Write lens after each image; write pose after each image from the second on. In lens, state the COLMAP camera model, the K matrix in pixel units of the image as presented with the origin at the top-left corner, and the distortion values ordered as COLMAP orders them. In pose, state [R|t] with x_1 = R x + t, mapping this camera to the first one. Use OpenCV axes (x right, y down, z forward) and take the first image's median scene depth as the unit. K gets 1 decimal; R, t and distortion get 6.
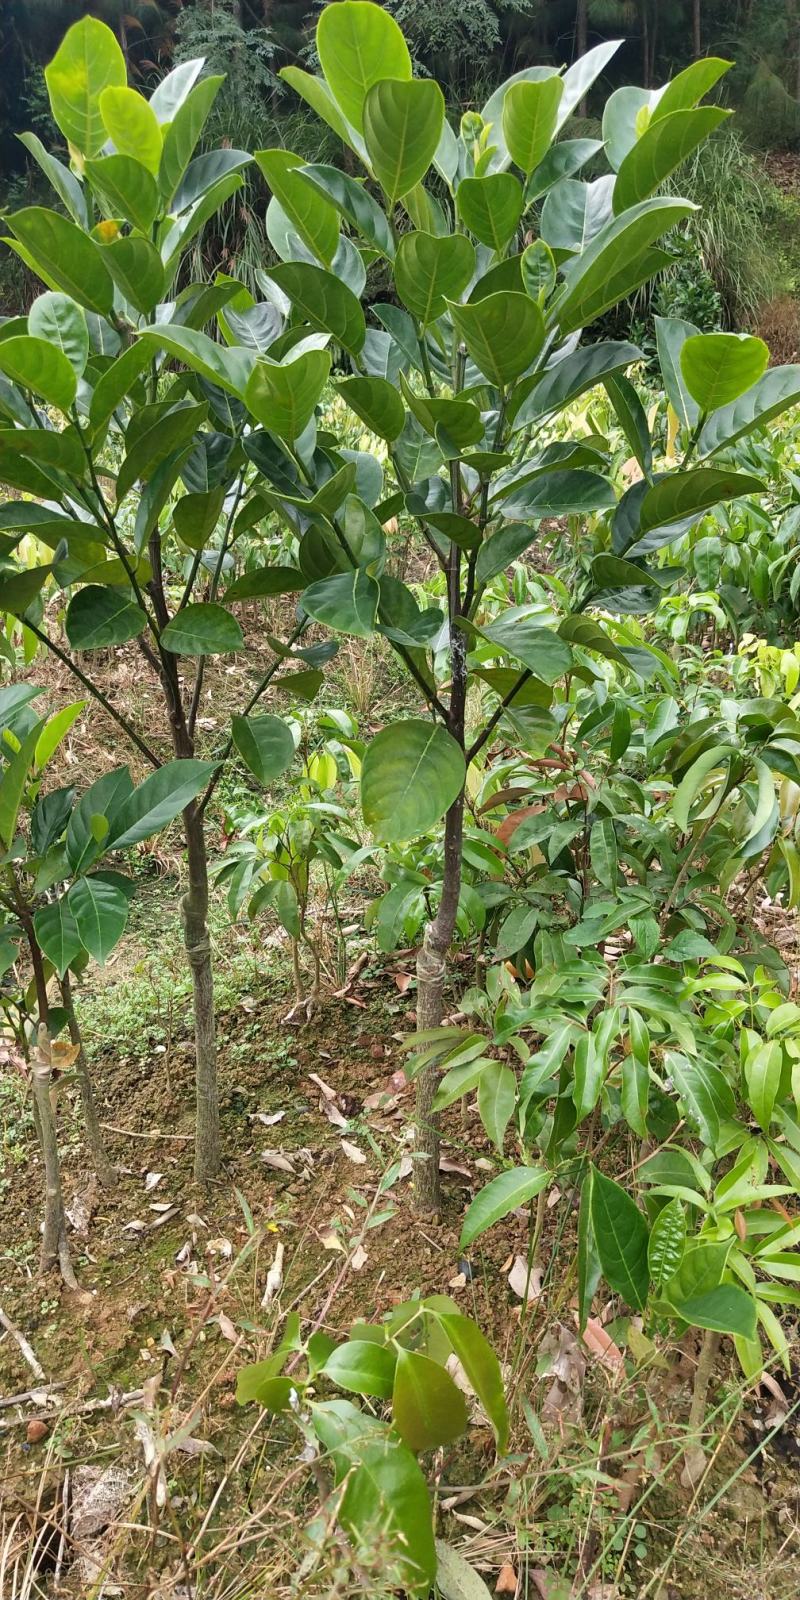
lens RADIAL K [[1233.6, 0, 401.7], [0, 1233.6, 798.1], [0, 0, 1]] dist [-0.021435, 0.034519]
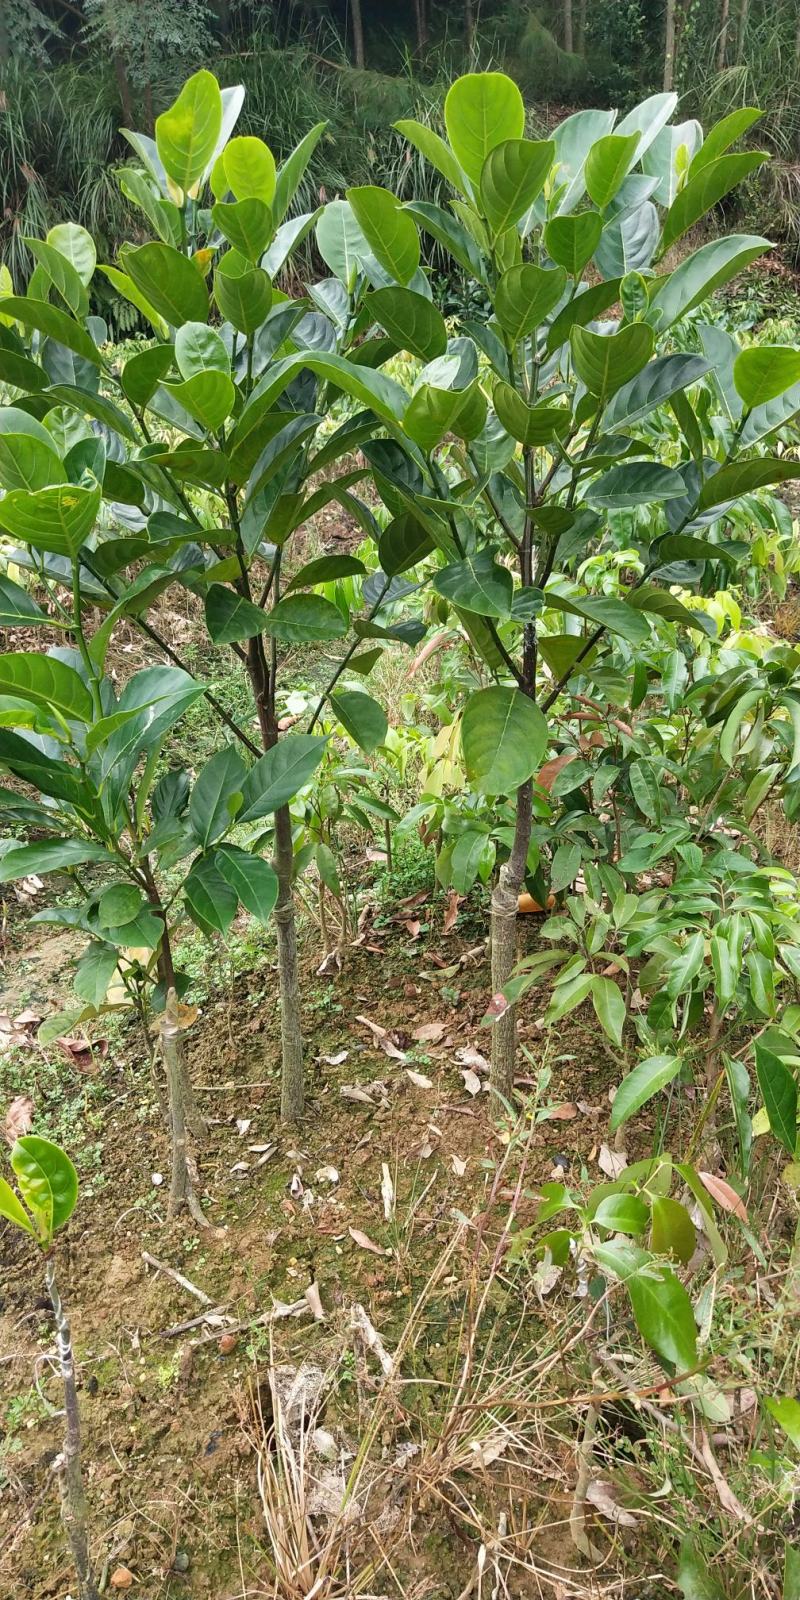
lens RADIAL K [[1233.6, 0, 398.8], [0, 1233.6, 798.9], [0, 0, 1]] dist [-0.021435, 0.034519]
pose [[0.985740, -0.083680, 0.145997, -0.214278], [0.078663, 0.996106, 0.039813, -0.010521], [-0.148760, -0.027761, 0.988484, -0.094307]]
